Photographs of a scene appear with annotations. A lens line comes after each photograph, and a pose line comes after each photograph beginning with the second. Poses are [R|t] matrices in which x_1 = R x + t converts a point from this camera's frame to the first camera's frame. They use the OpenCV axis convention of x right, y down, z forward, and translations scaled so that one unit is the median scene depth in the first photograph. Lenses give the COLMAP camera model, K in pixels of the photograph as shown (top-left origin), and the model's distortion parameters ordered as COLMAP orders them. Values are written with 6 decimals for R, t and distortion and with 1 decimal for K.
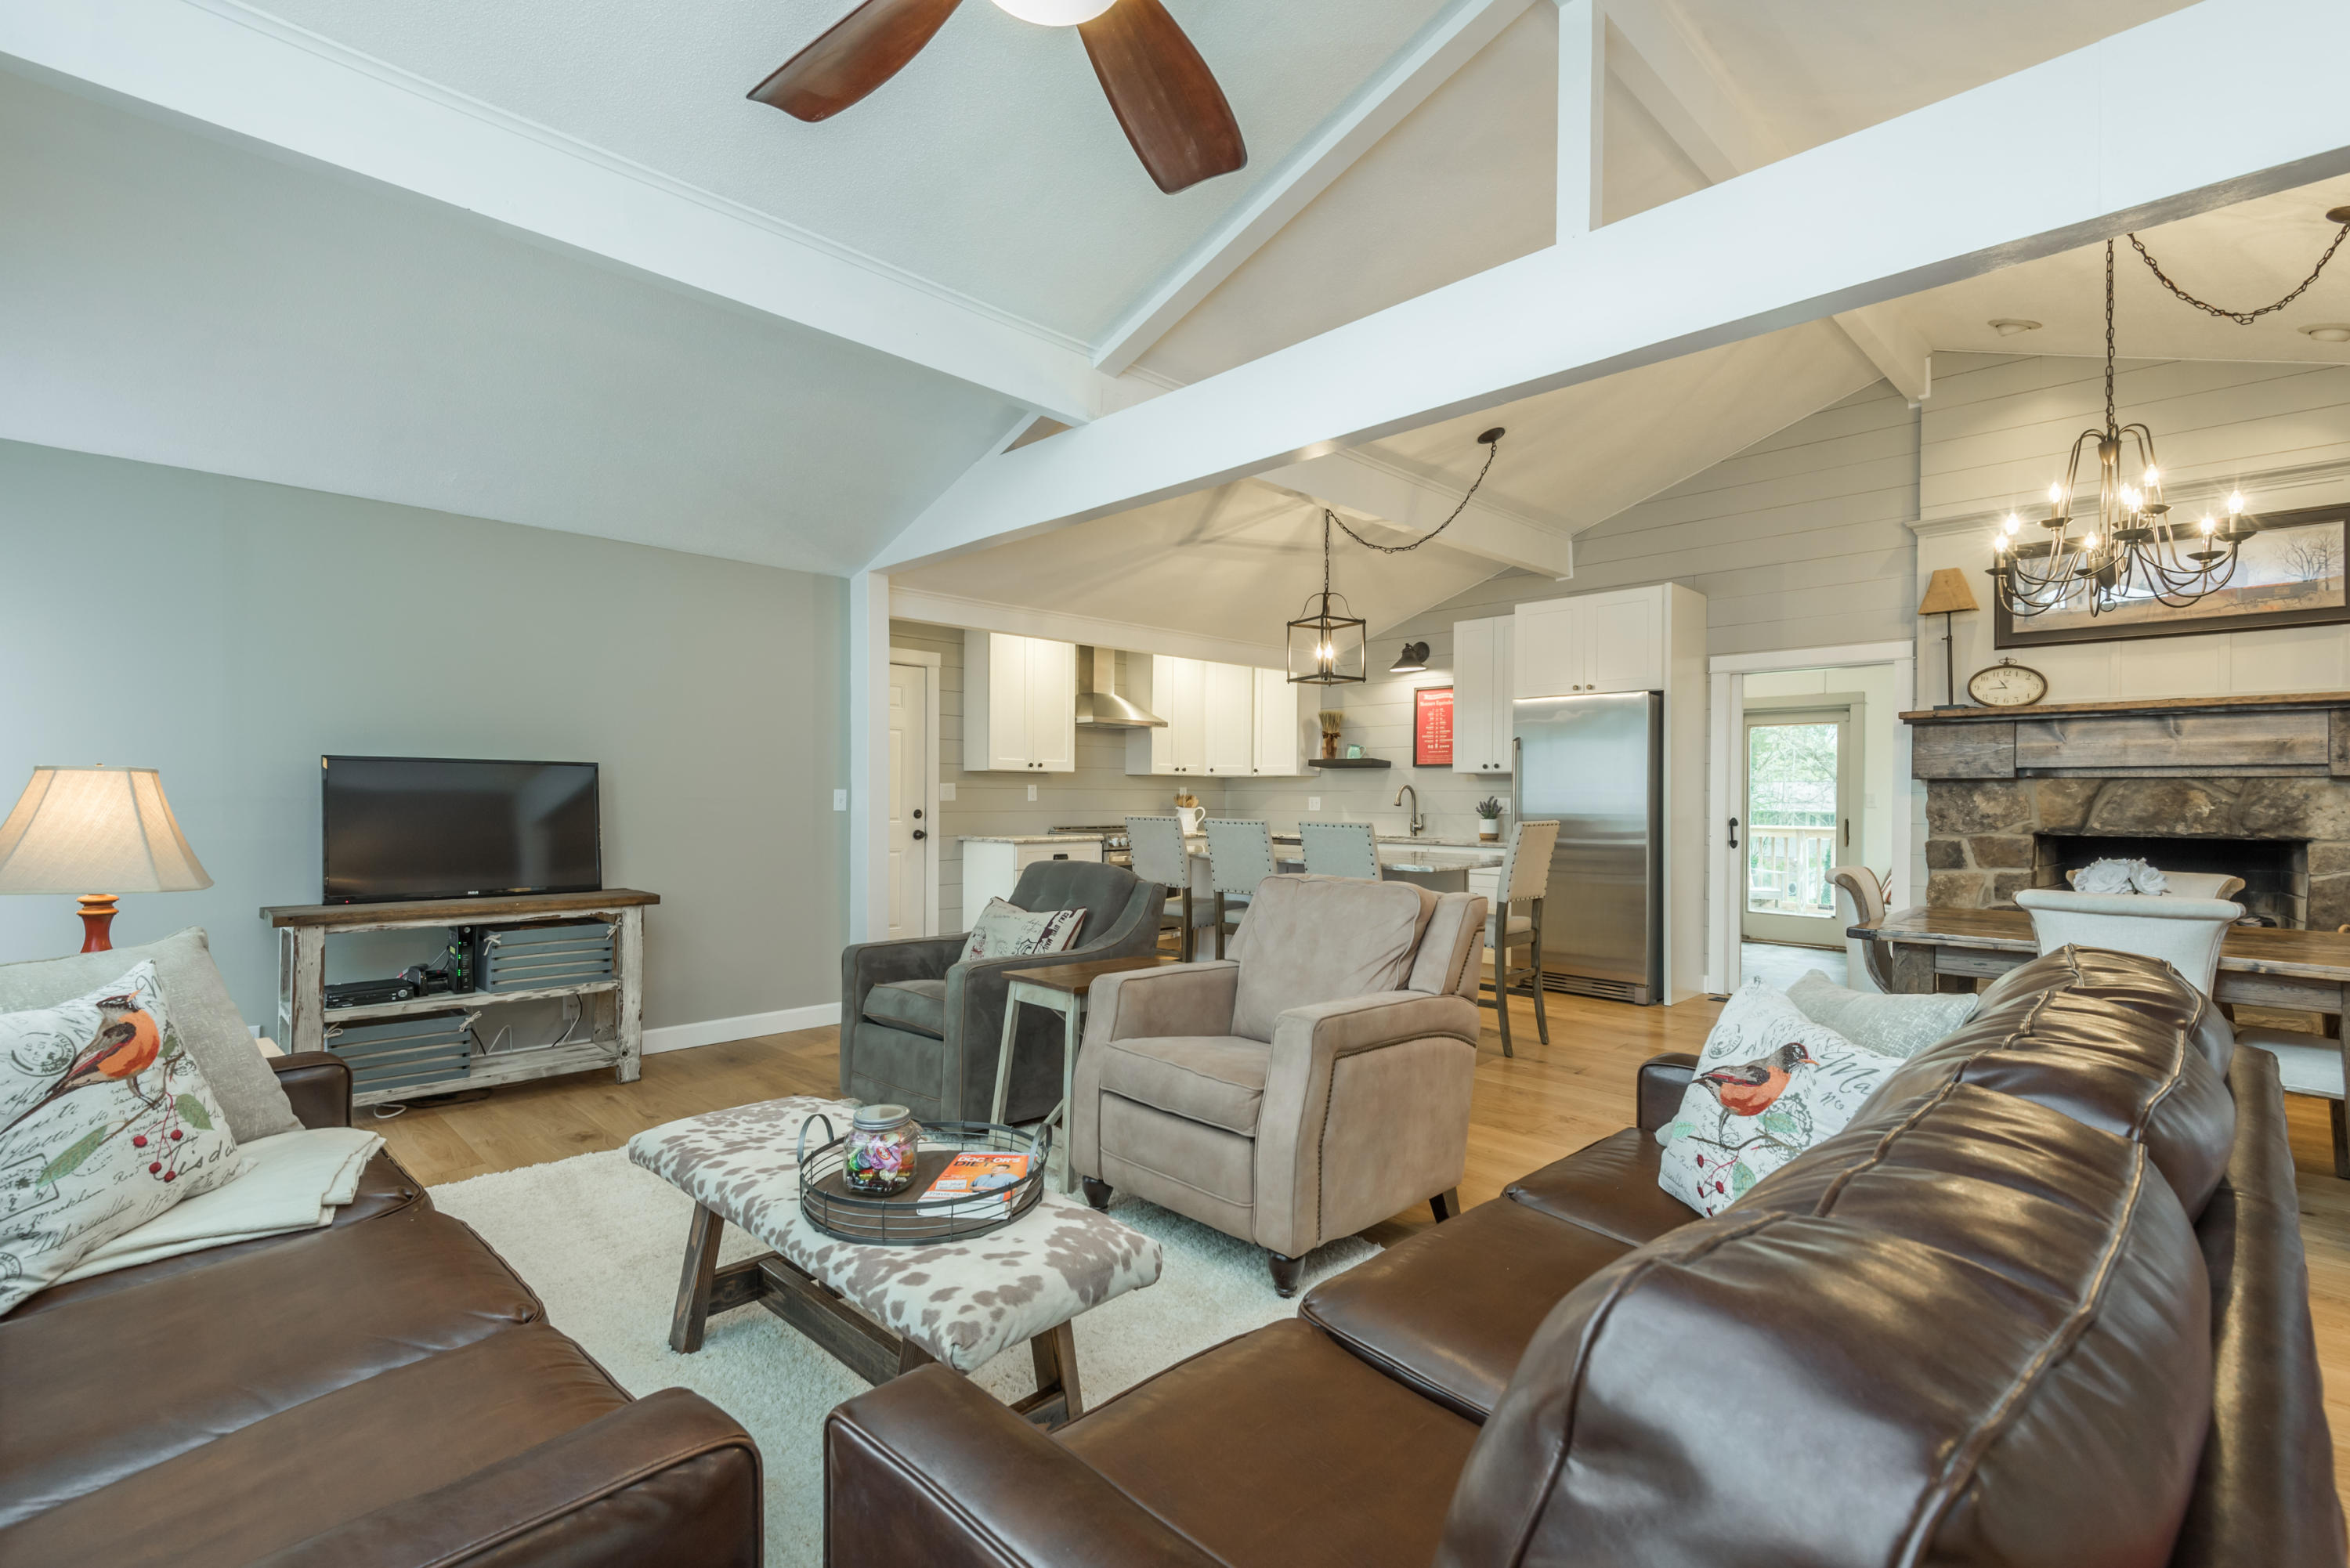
lens RADIAL K [[1073.6, 0, 1174.2], [0, 1073.6, 792.7], [0, 0, 1]] dist [0.022849, -0.008083]
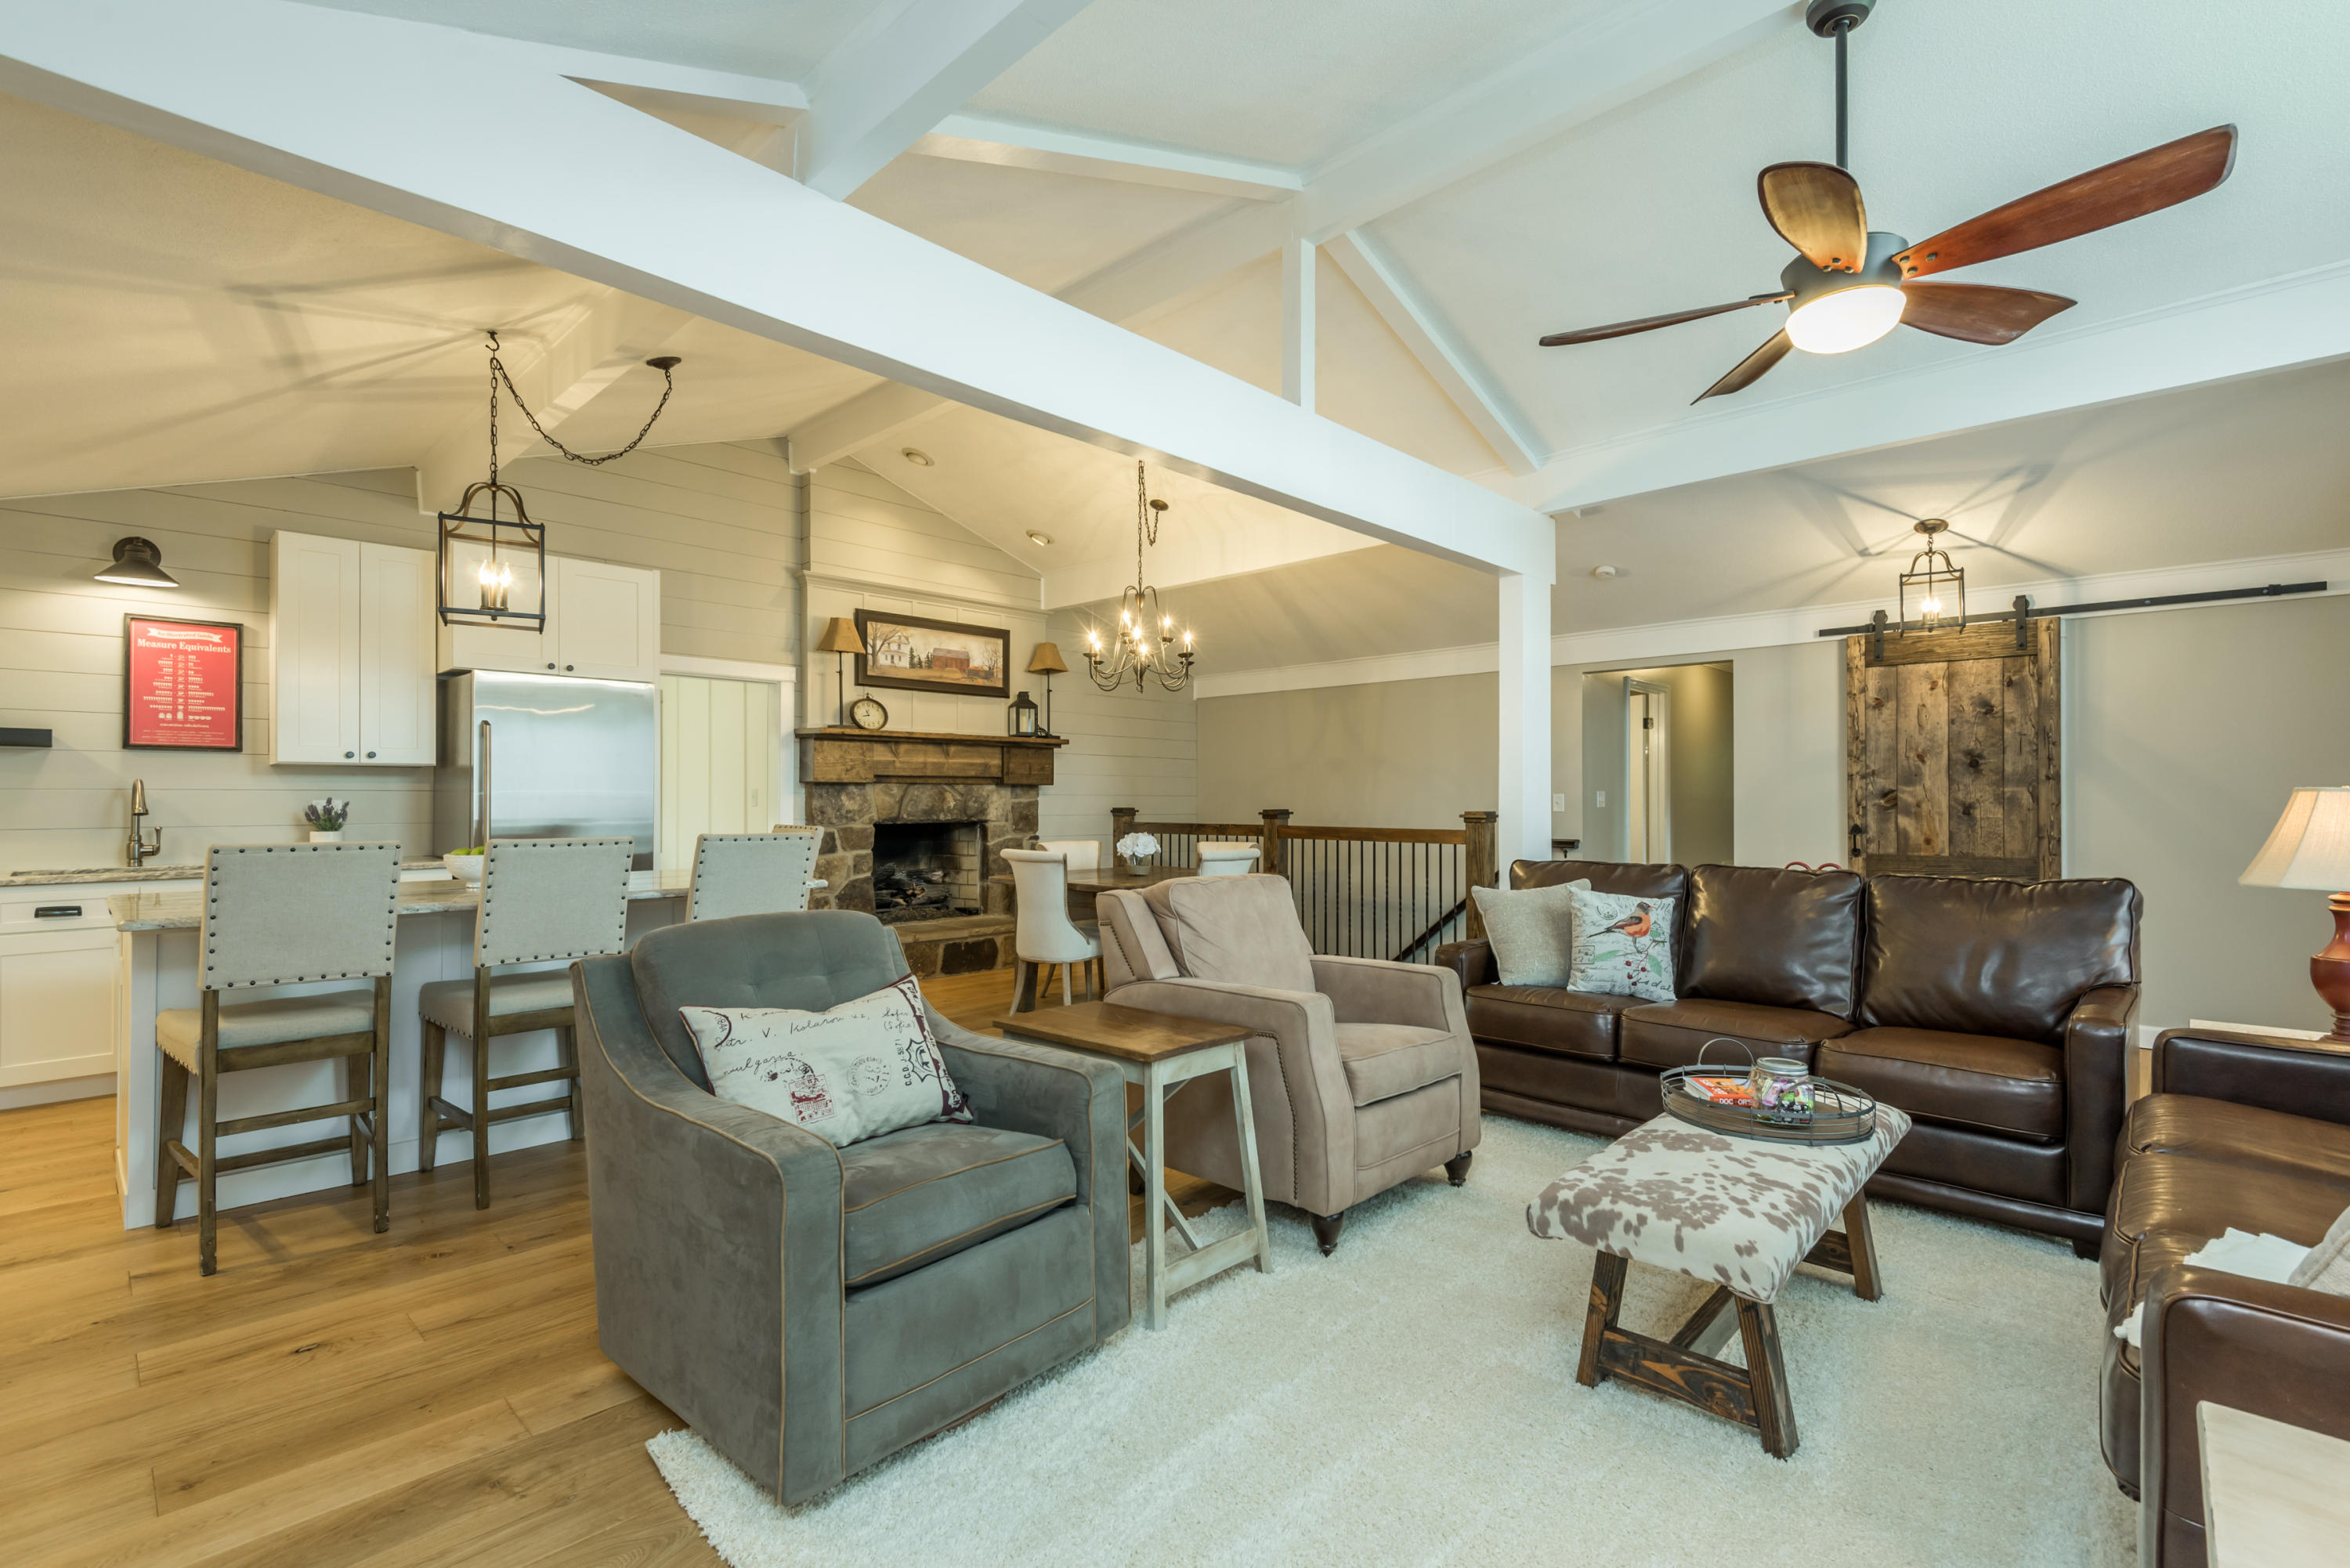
lens RADIAL K [[1073.6, 0, 1169.2], [0, 1073.6, 791.2], [0, 0, 1]] dist [0.022849, -0.008083]
pose [[-0.038951, -0.000316, 0.999241, -0.574486], [-0.003946, 0.999992, 0.000163, -0.004345], [-0.999233, -0.003937, -0.038952, 0.675235]]
